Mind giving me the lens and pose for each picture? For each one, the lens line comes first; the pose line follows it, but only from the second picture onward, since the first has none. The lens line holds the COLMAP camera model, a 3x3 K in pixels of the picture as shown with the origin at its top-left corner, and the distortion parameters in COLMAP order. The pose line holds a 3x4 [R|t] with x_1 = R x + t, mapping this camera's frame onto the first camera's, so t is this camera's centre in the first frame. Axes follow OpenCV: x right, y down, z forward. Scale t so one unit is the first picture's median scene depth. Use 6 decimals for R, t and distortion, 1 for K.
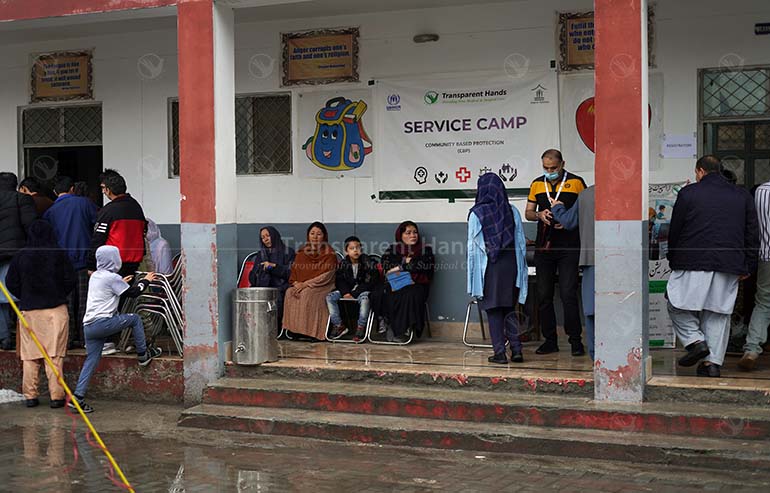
lens RADIAL K [[1102.2, 0, 368.7], [0, 1102.2, 222.2], [0, 0, 1]] dist [-0.012261, -0.020000]
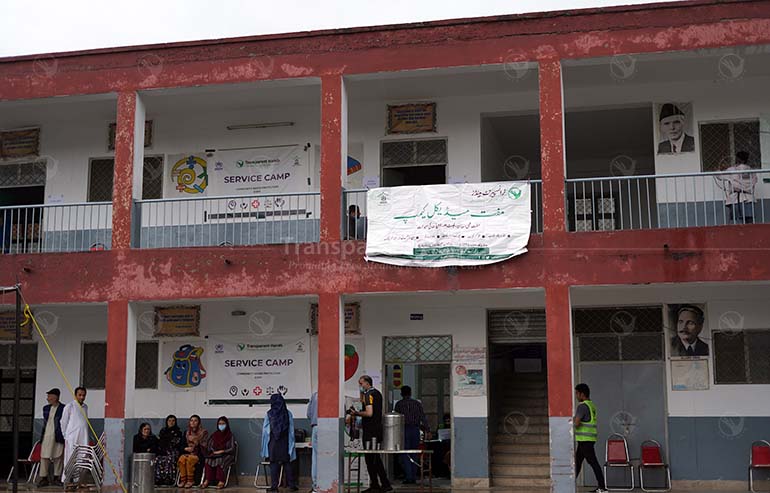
lens RADIAL K [[1102.2, 0, 368.7], [0, 1102.2, 222.2], [0, 0, 1]] dist [-0.012261, -0.020000]
pose [[0.985061, 0.034011, 0.168815, -0.046728], [-0.004116, 0.984673, -0.174365, -0.001934], [-0.172158, 0.171065, 0.970102, -0.797439]]
